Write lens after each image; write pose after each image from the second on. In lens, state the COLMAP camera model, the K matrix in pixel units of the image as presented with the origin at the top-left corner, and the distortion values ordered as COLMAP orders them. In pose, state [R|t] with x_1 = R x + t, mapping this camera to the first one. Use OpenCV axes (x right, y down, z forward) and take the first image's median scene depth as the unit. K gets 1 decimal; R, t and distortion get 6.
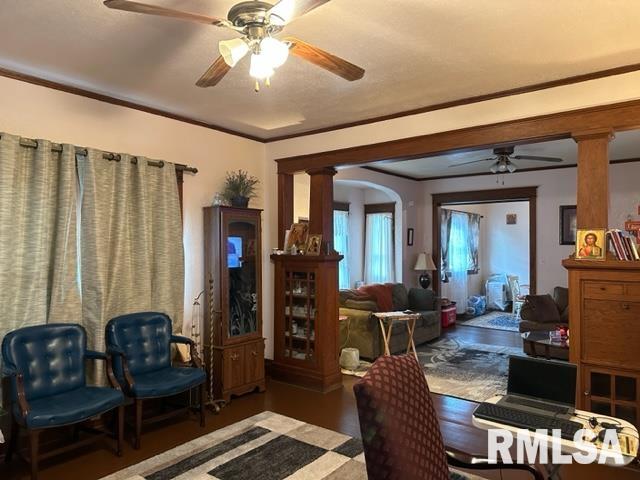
lens RADIAL K [[455.8, 0, 319.4], [0, 455.8, 241.2], [0, 0, 1]] dist [0.001074, -0.010125]
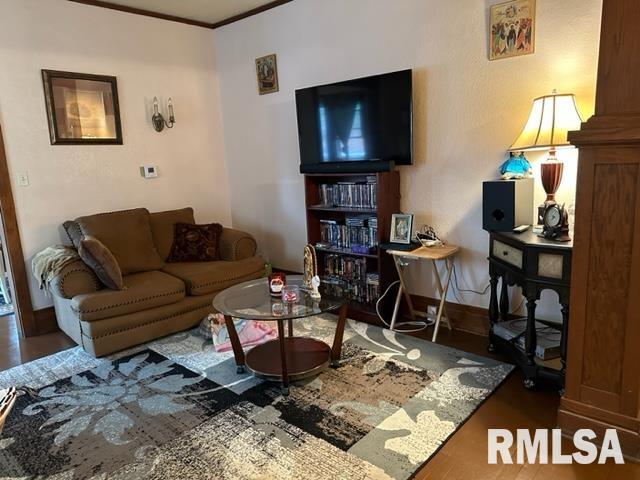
lens RADIAL K [[455.8, 0, 321.2], [0, 455.8, 237.7], [0, 0, 1]] dist [0.001074, -0.010125]
pose [[0.062272, -0.188585, 0.980081, -0.005875], [0.039273, 0.981689, 0.186399, 0.032087], [-0.997286, 0.026883, 0.068539, 0.770749]]
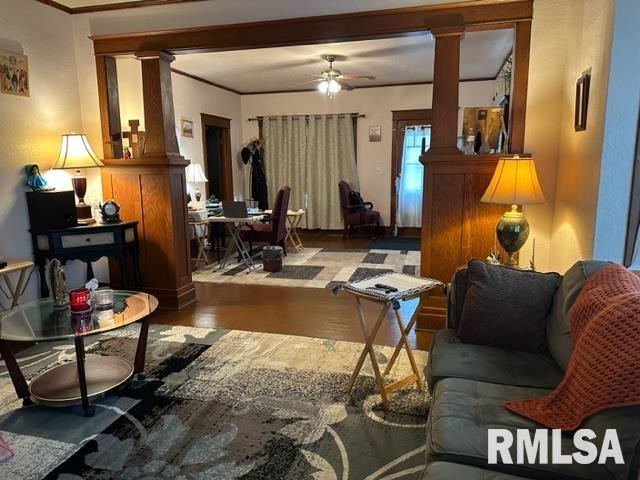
lens RADIAL K [[455.8, 0, 320.5], [0, 455.8, 240.2], [0, 0, 1]] dist [0.001074, -0.010125]
pose [[-0.916557, 0.075100, -0.392789, 0.409190], [0.010396, 0.986351, 0.164328, 0.036298], [0.399769, 0.146532, -0.904828, 1.350045]]
